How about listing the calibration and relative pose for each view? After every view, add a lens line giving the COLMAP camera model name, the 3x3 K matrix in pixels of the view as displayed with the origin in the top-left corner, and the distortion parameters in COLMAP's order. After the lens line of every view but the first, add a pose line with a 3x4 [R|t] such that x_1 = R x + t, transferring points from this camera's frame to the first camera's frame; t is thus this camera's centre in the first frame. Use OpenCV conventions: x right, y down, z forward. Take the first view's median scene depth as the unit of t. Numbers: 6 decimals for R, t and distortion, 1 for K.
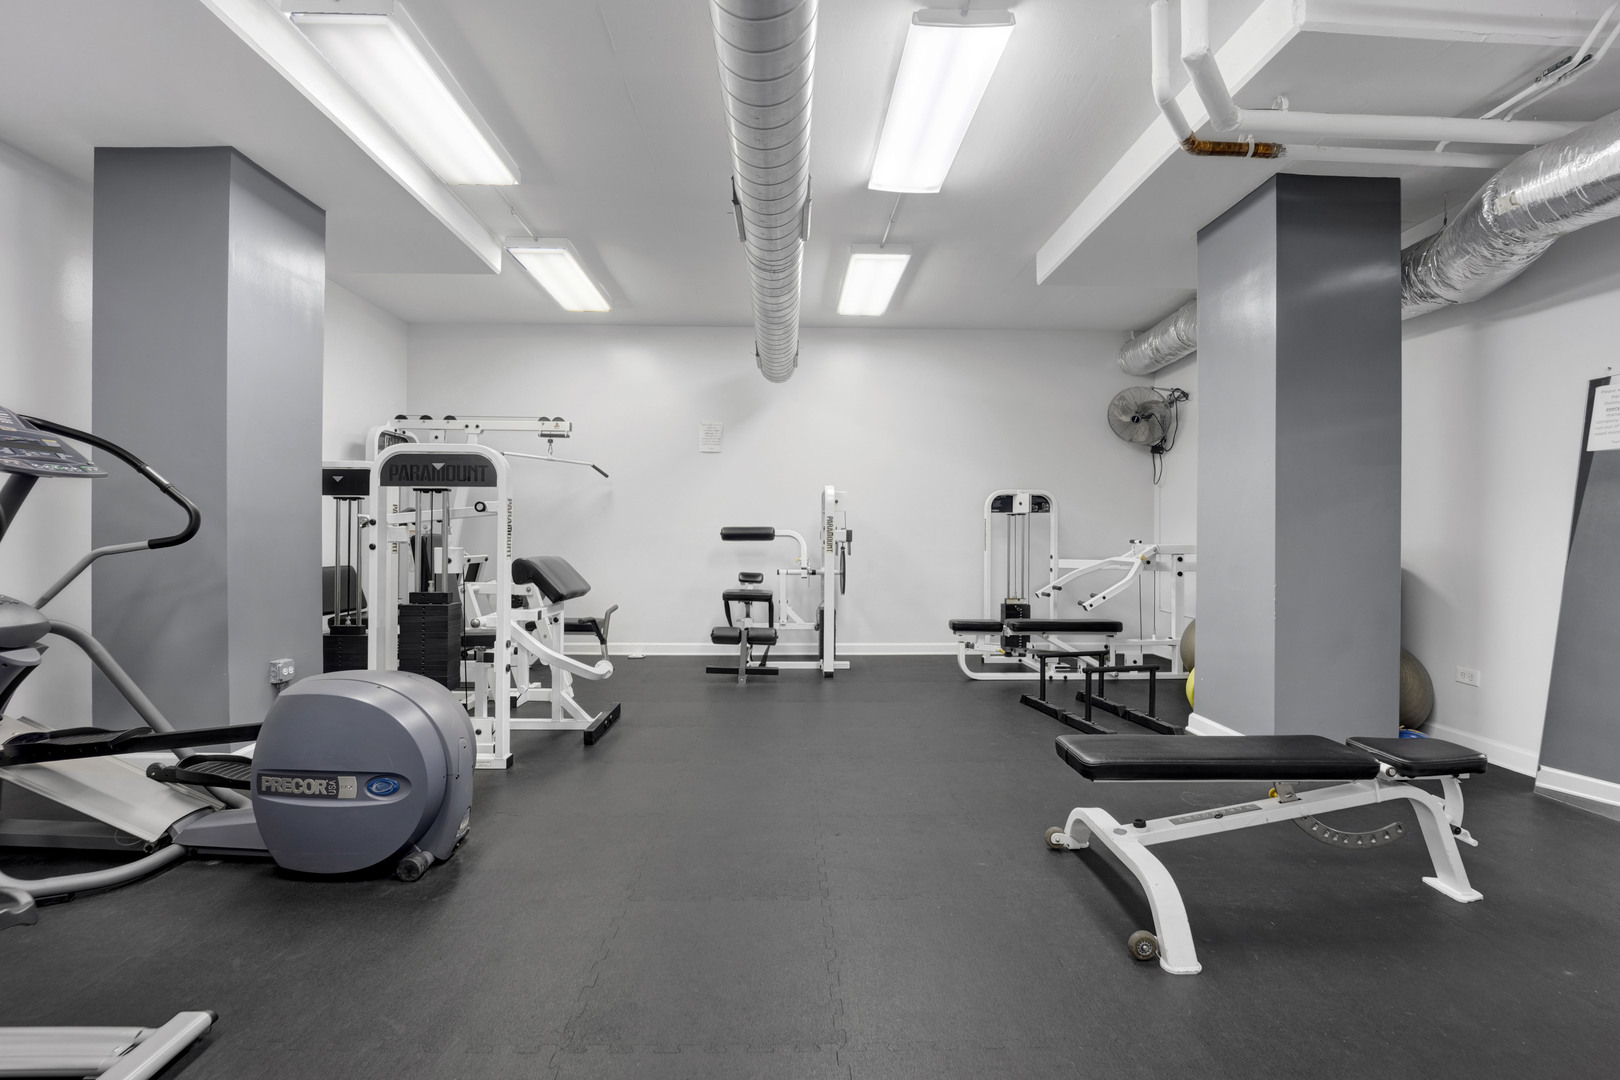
lens RADIAL K [[694.2, 0, 810.0], [0, 694.2, 540.0], [0, 0, 1]] dist [-0.031166, -0.000038]
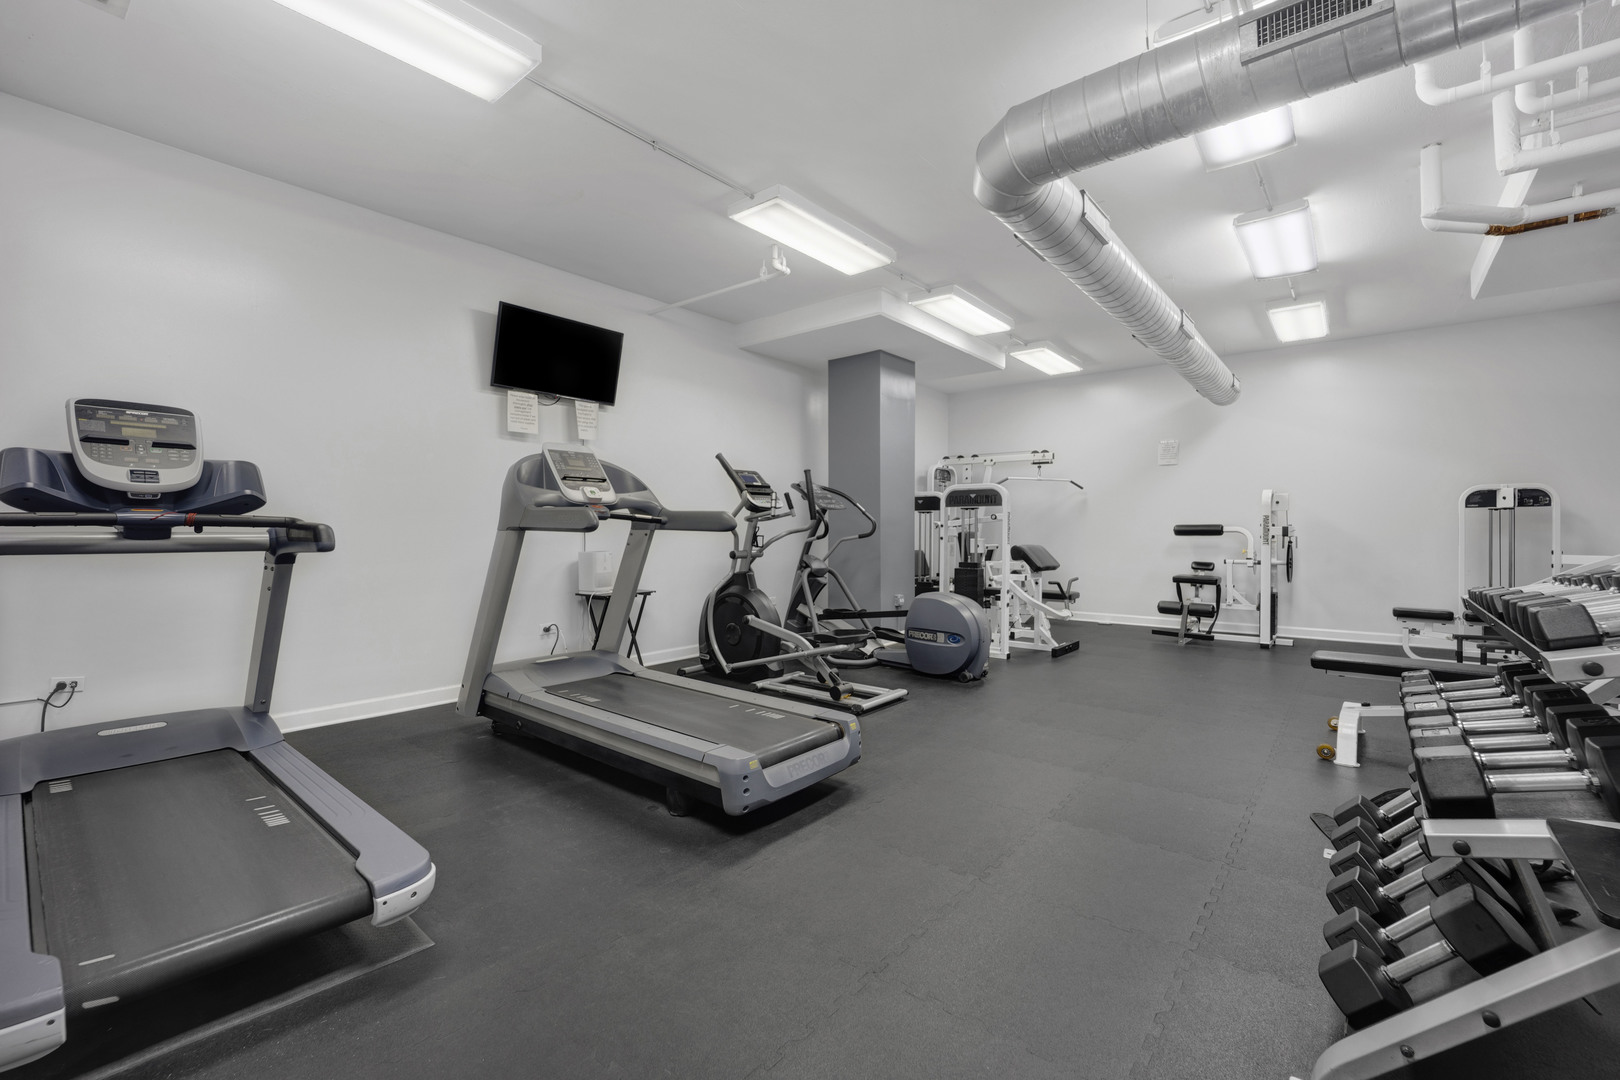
lens RADIAL K [[677.2, 0, 810.0], [0, 677.2, 540.0], [0, 0, 1]] dist [-0.003212, -0.000443]
pose [[0.758054, 0.003769, -0.652181, 0.258620], [0.000088, 0.999983, 0.005882, 0.002537], [0.652192, -0.004516, 0.758041, -0.543423]]
